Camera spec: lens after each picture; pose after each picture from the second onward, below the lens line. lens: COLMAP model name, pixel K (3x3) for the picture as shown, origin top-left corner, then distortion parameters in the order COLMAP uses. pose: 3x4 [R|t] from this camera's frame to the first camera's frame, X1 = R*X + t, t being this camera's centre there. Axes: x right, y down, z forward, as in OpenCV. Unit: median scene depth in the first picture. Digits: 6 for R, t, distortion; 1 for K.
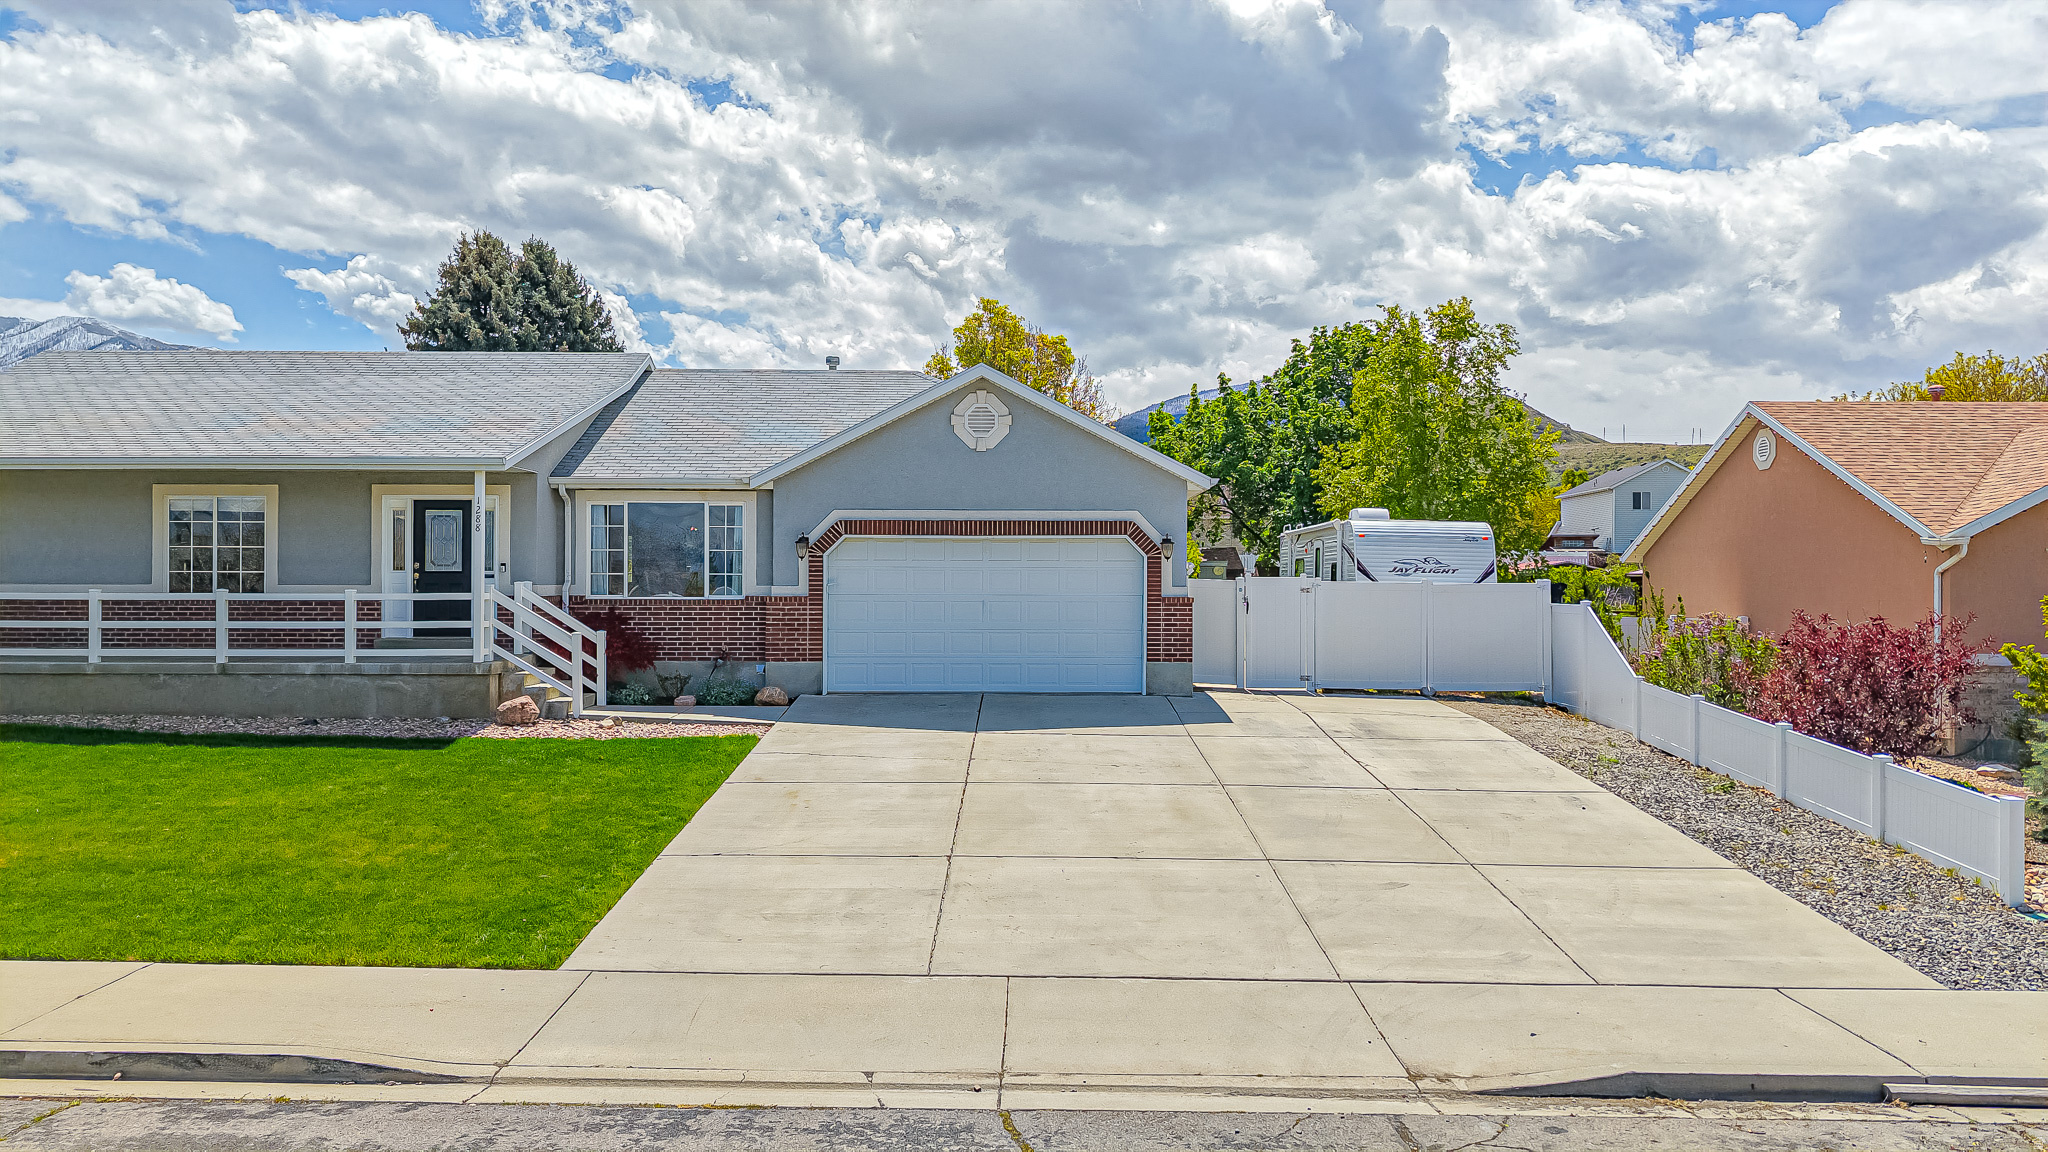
lens RADIAL K [[1374.2, 0, 1026.0], [0, 1374.2, 580.1], [0, 0, 1]] dist [0.046713, -0.054596]
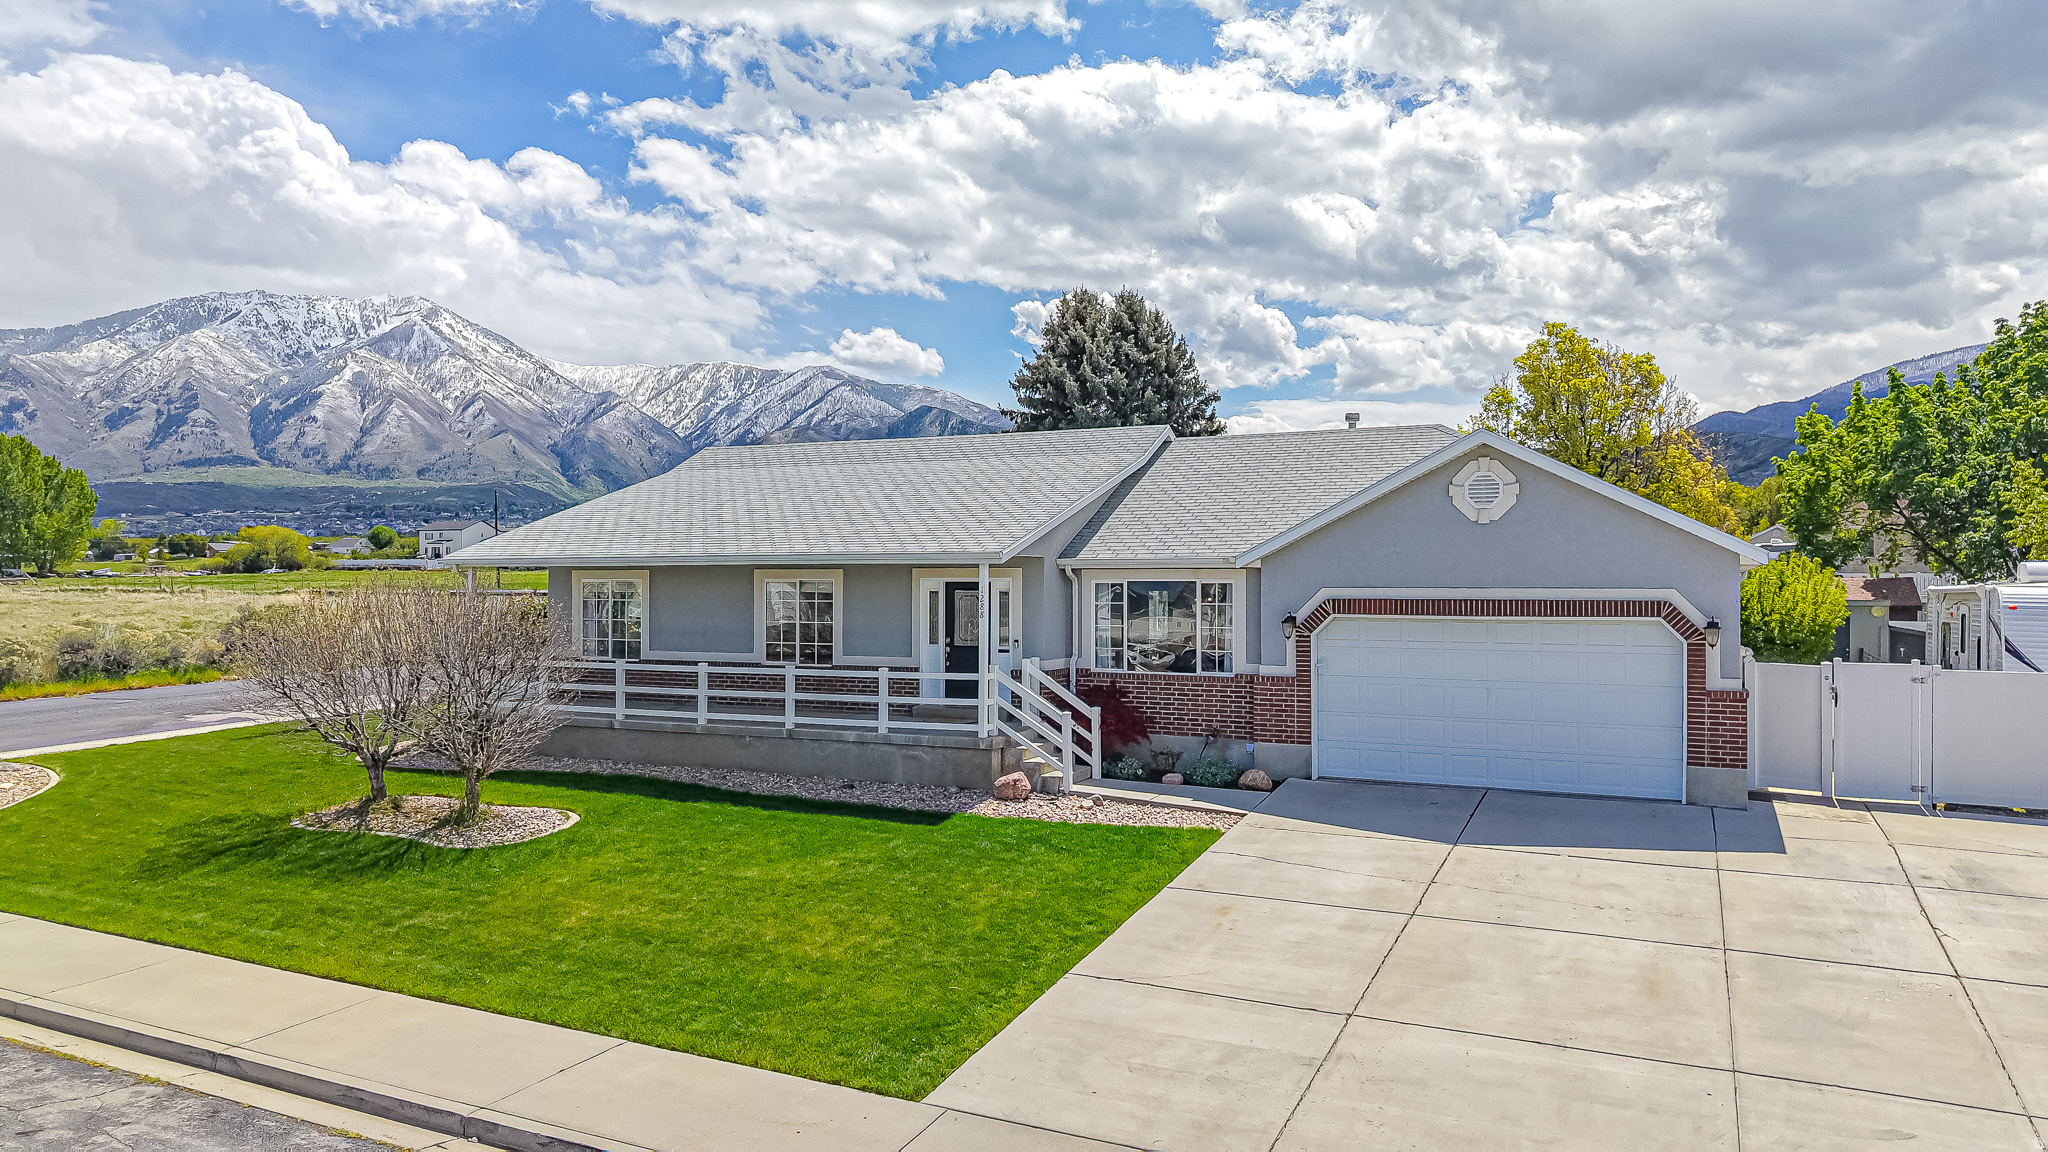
lens RADIAL K [[1374.2, 0, 1017.1], [0, 1374.2, 557.6], [0, 0, 1]] dist [0.046713, -0.054596]
pose [[0.897449, -0.009903, -0.441008, 0.094649], [0.002046, 0.999831, -0.018287, -0.055133], [0.441114, 0.015510, 0.897317, 0.032492]]
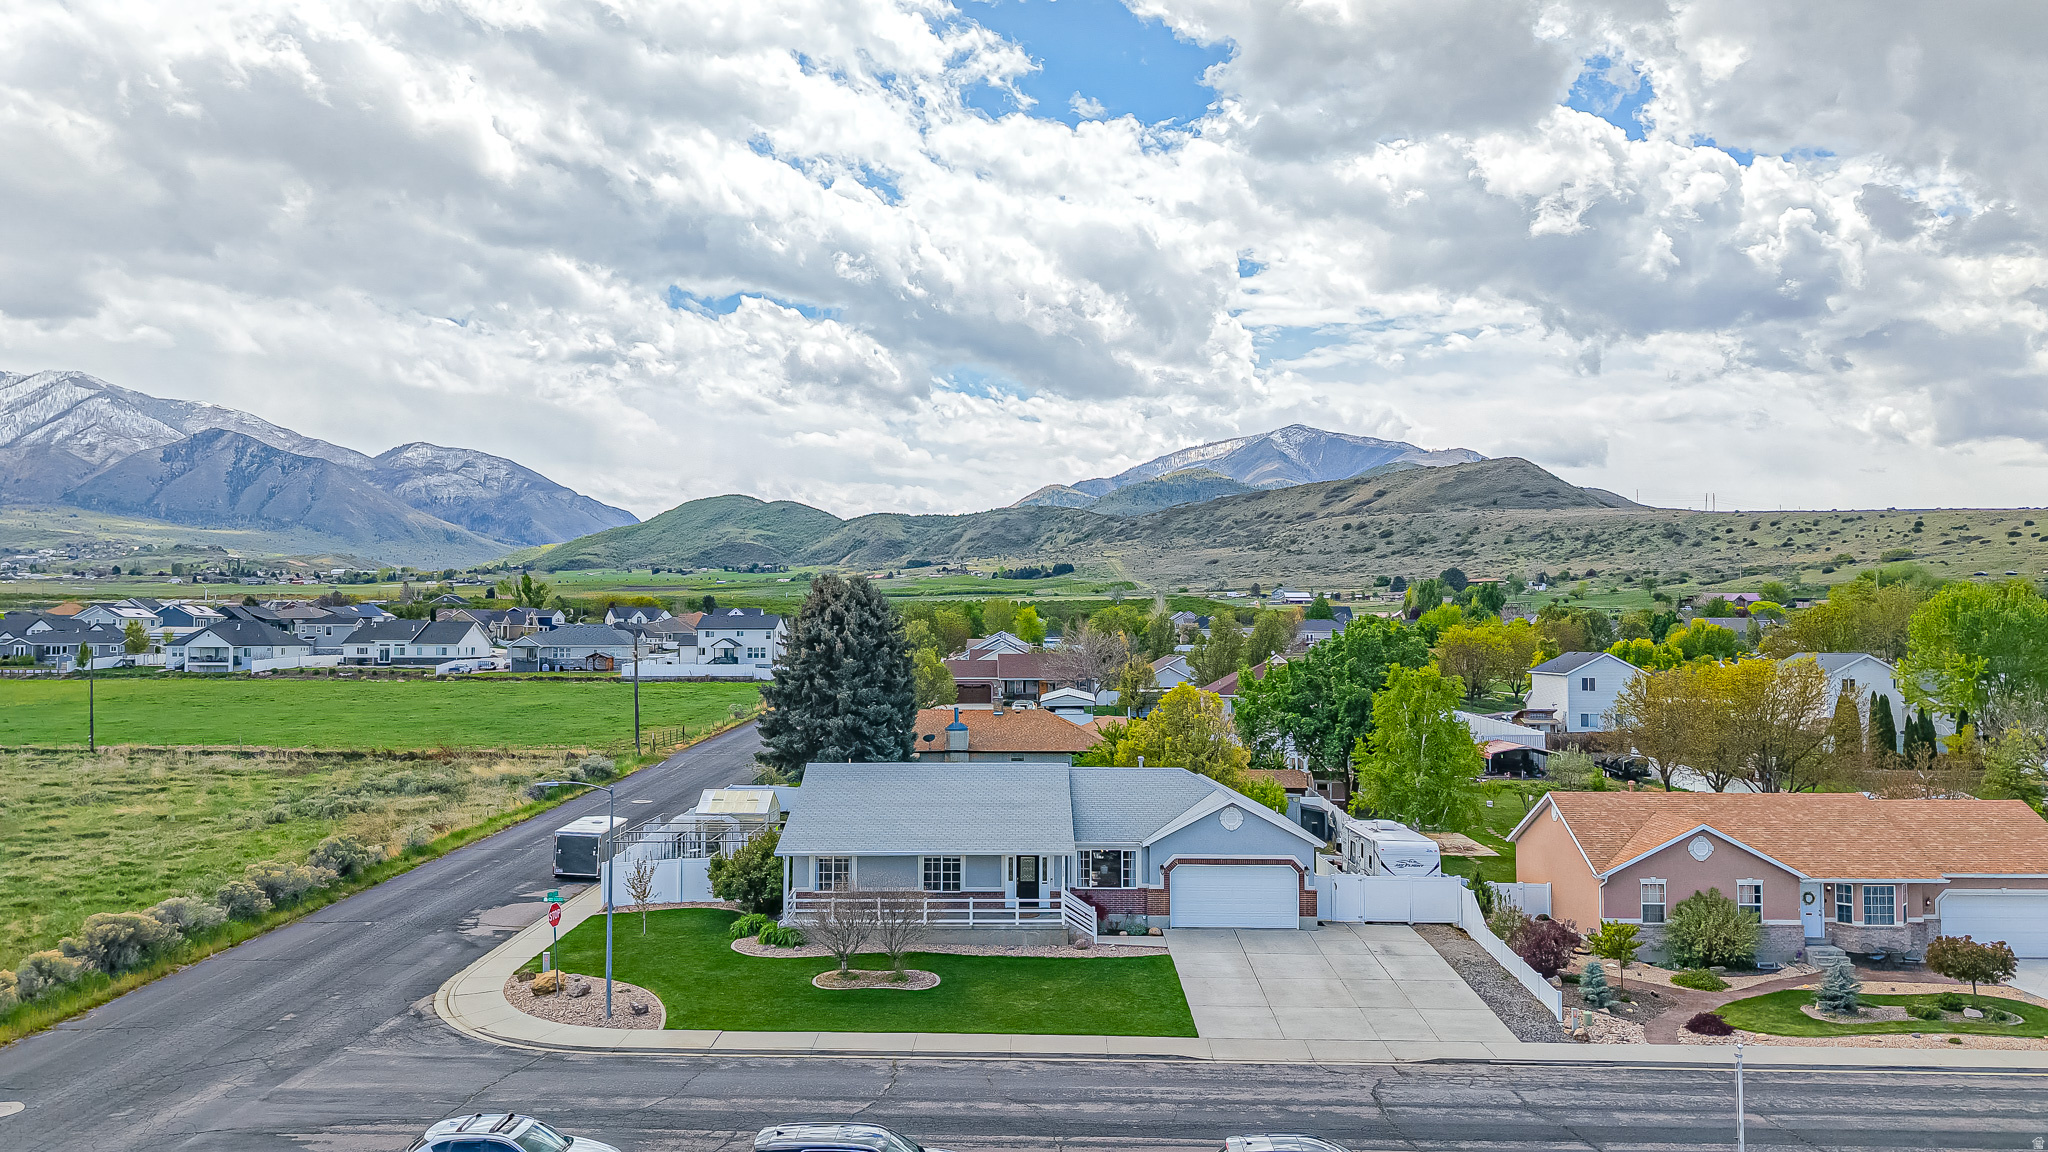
lens RADIAL K [[1413.9, 0, 1031.4], [0, 1413.9, 558.4], [0, 0, 1]] dist [0.026489, -0.011934]
pose [[1.000000, 0.000407, 0.000550, -0.404324], [-0.000375, 0.998420, -0.056189, -0.448912], [-0.000572, 0.056188, 0.998420, -1.633642]]
